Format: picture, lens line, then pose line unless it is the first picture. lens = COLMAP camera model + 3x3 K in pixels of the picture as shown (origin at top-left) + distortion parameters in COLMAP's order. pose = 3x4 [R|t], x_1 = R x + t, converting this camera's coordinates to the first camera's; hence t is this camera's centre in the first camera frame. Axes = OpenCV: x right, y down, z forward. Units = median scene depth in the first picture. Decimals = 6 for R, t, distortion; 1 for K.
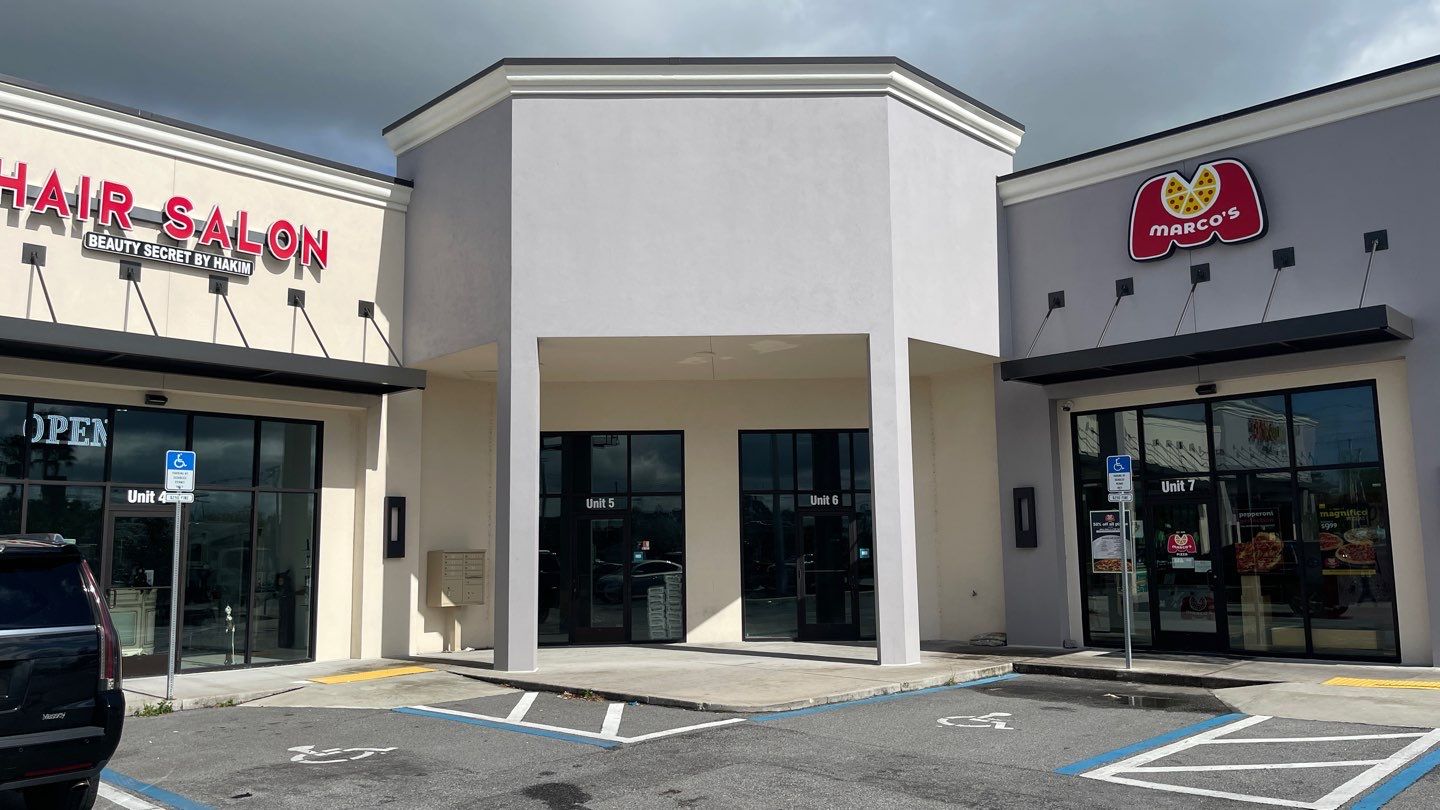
lens RADIAL K [[1081.2, 0, 713.8], [0, 1081.2, 415.4], [0, 0, 1]] dist [0.059415, -0.063793]
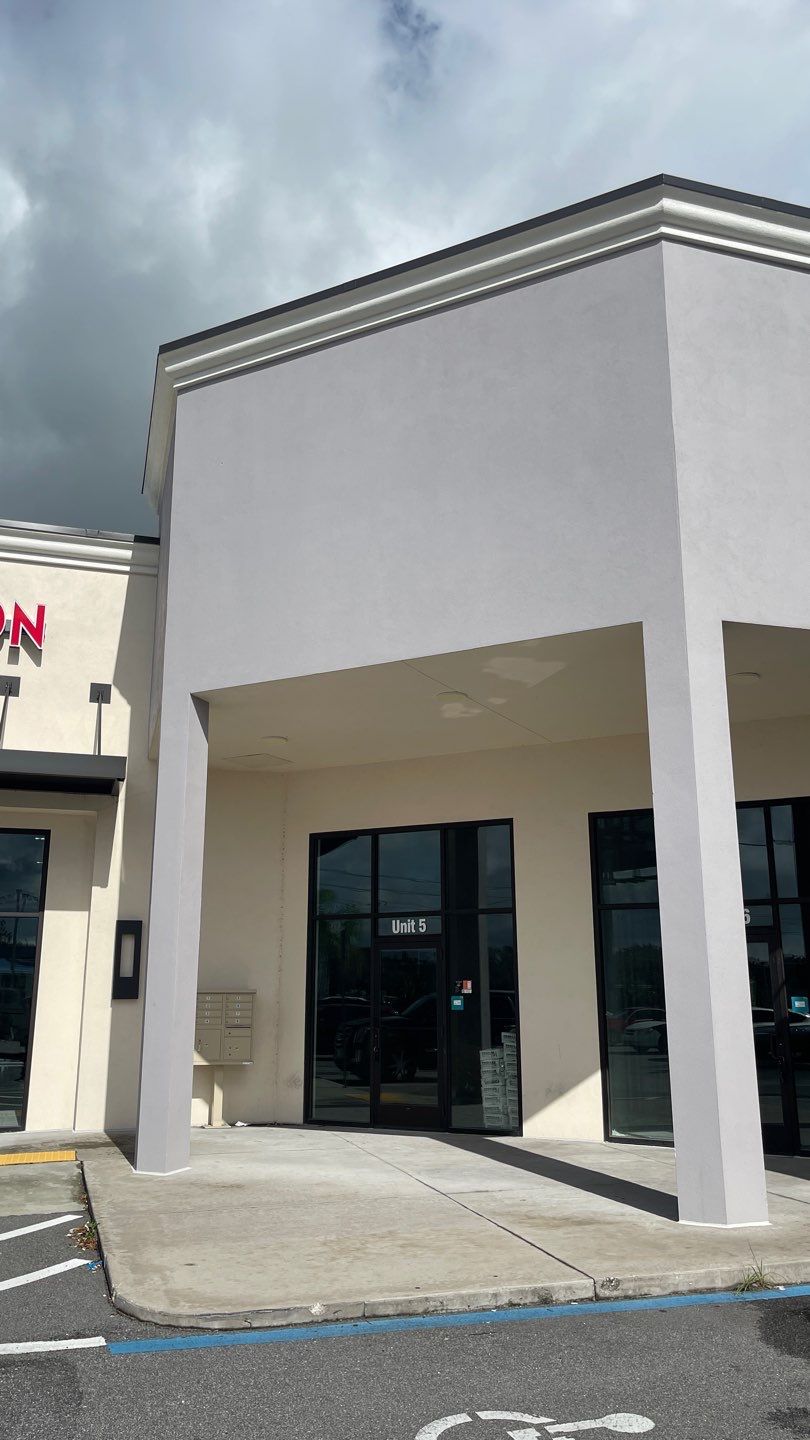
lens RADIAL K [[1081.2, 0, 396.5], [0, 1081.2, 726.1], [0, 0, 1]] dist [0.059415, -0.063793]
pose [[0.878929, -0.101899, -0.465941, 0.287162], [0.047961, 0.990842, -0.126221, 0.047265], [0.474535, 0.088592, 0.875767, 0.415358]]
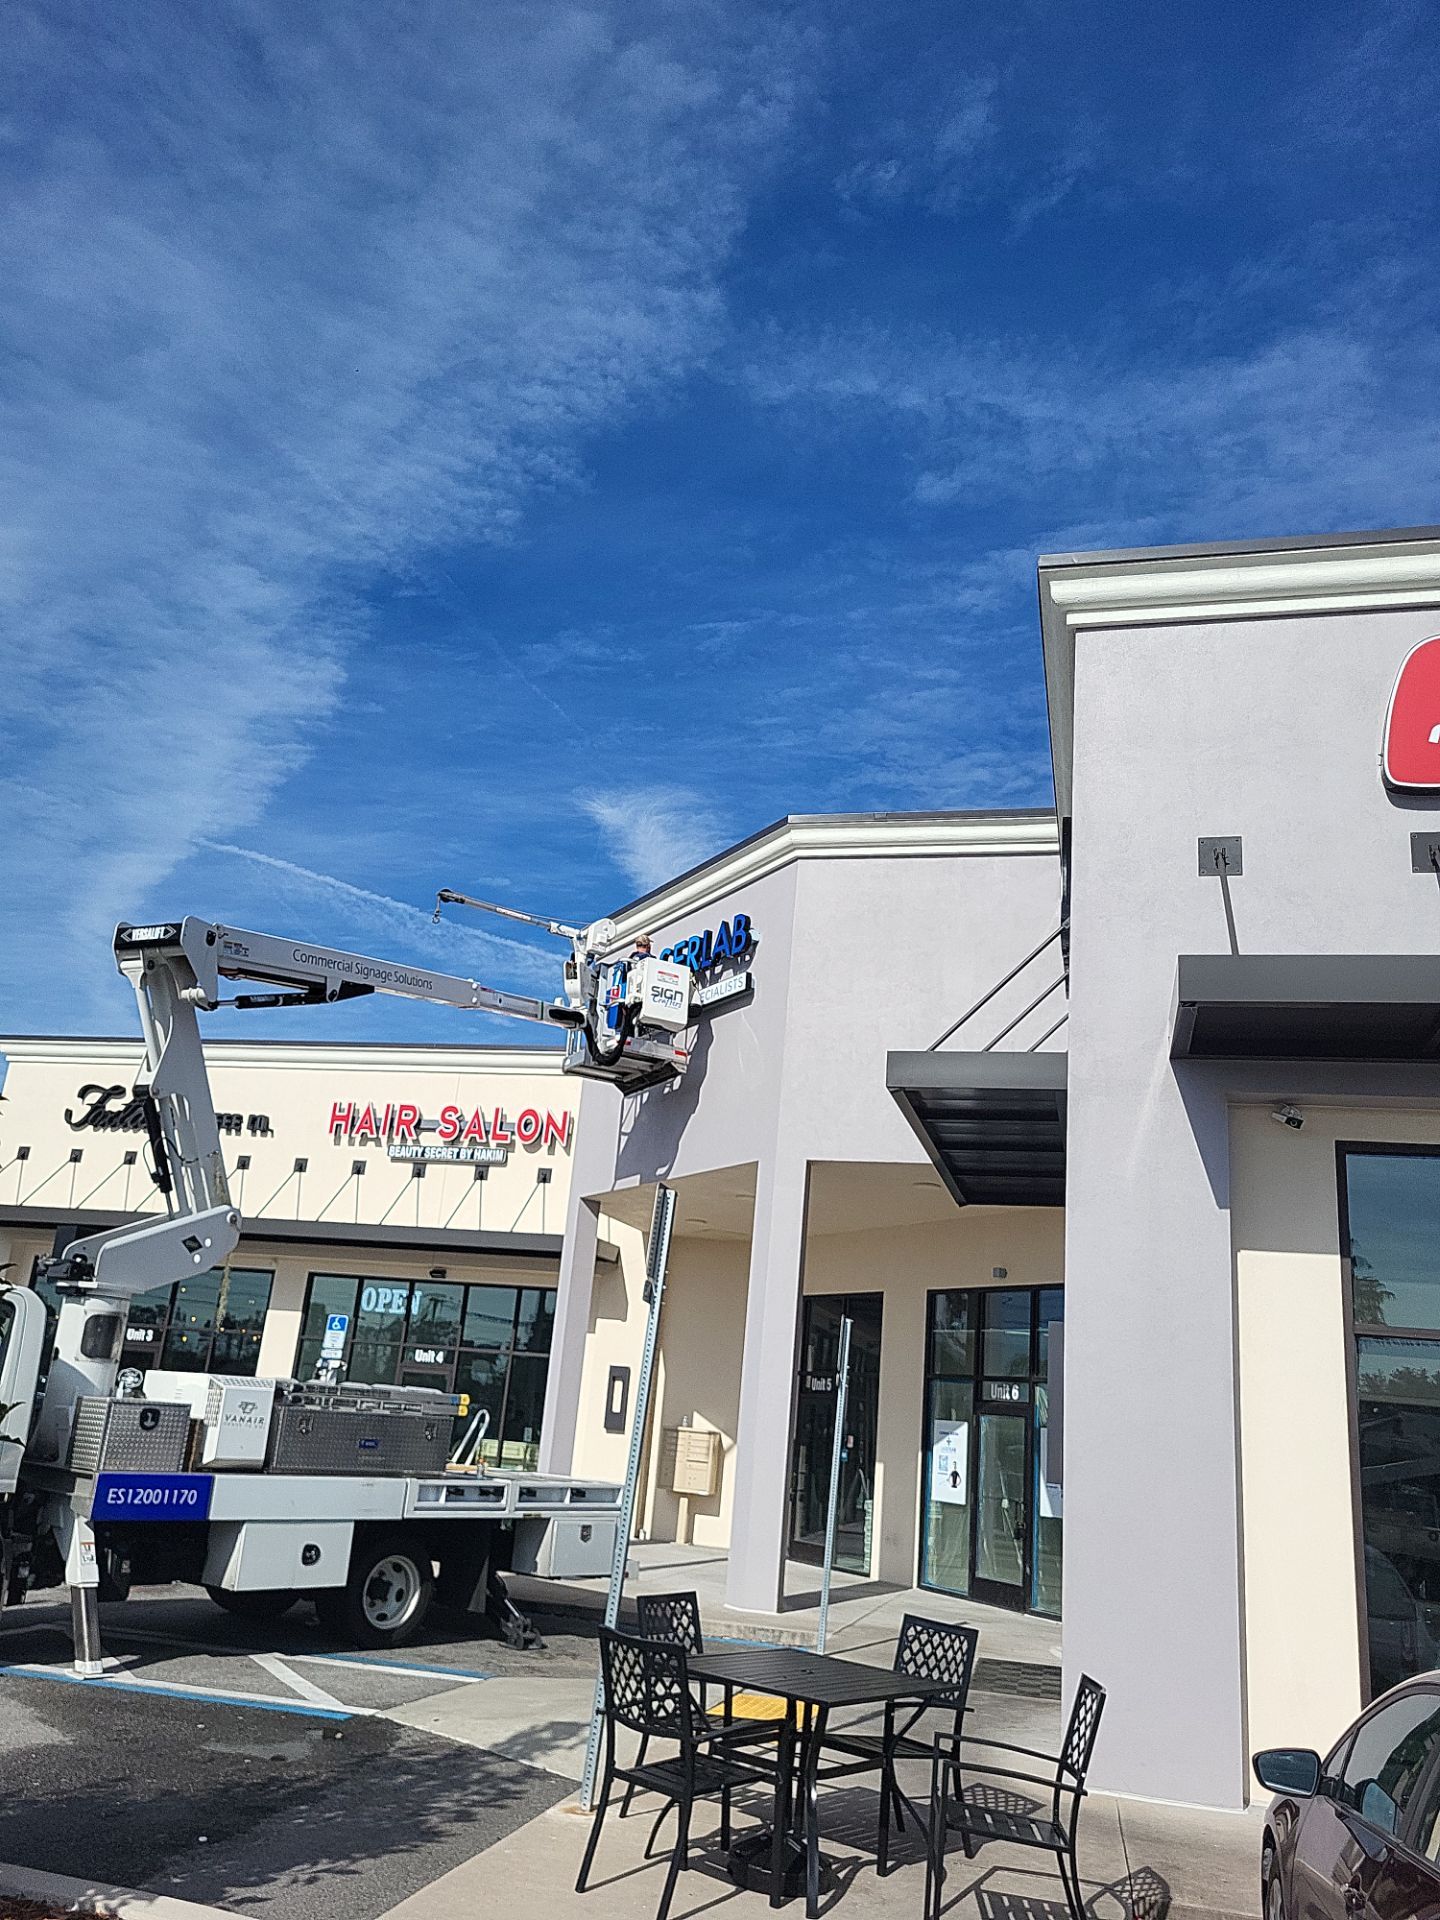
lens RADIAL K [[1447.1, 0, 717.8], [0, 1447.1, 981.4], [0, 0, 1]] dist [0.029004, -0.001194]
pose [[0.493669, -0.201243, -0.846045, 1.022727], [0.018571, 0.975075, -0.221098, 0.029354], [0.869452, 0.093438, 0.485101, 0.436580]]
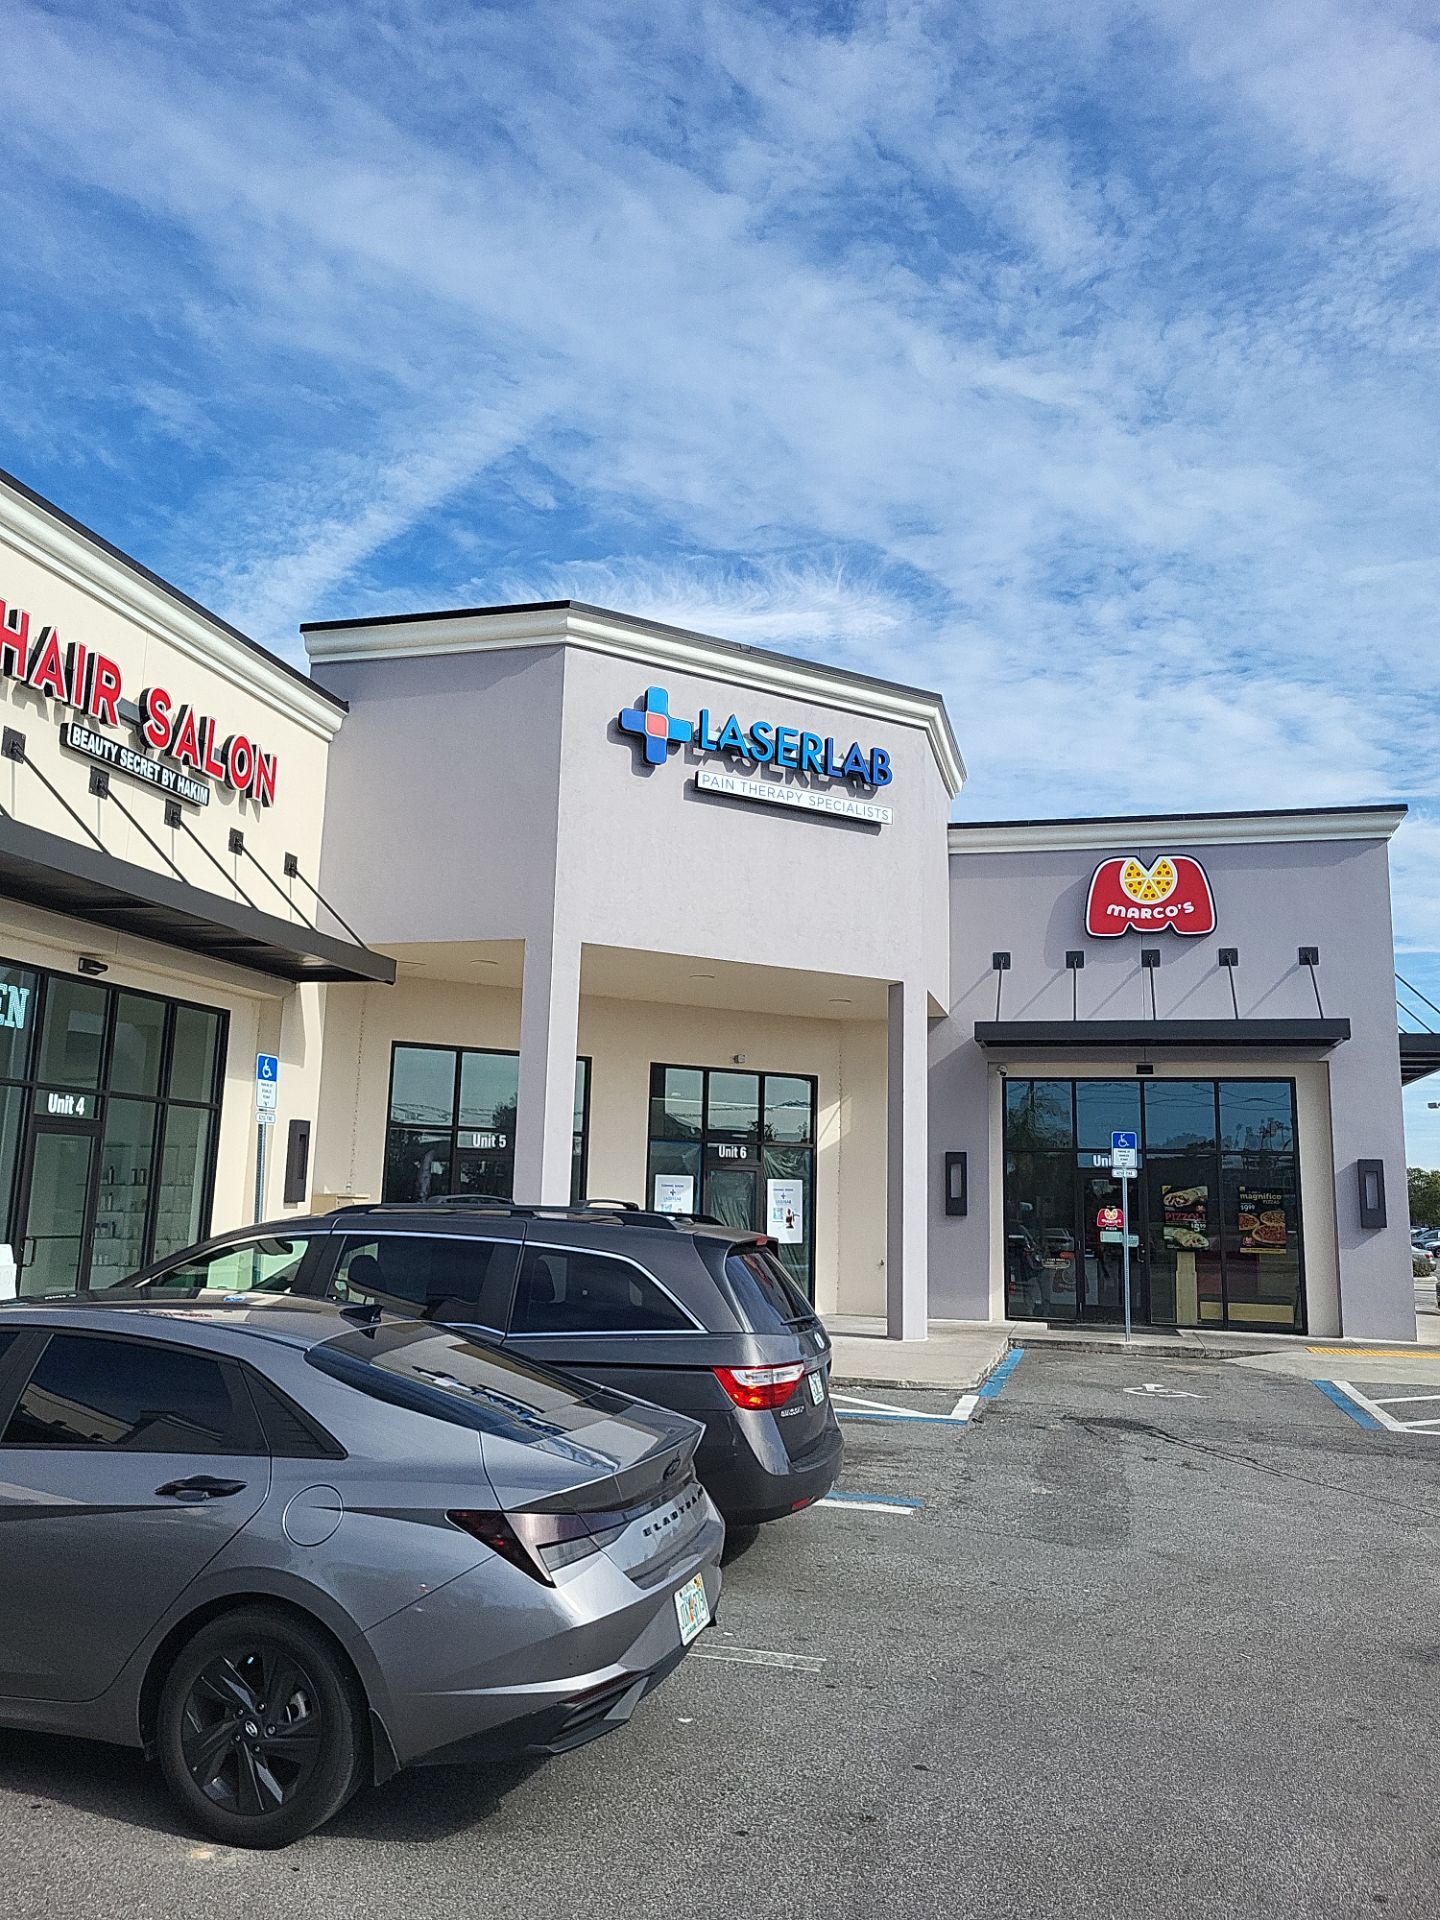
lens RADIAL K [[1442.6, 0, 711.4], [0, 1442.6, 947.1], [0, 0, 1]] dist [0.028036, 0.000645]
pose [[0.868230, 0.122000, 0.480929, -0.585023], [-0.099969, 0.992434, -0.071280, 0.000026], [-0.485987, 0.013810, 0.873857, -0.004669]]
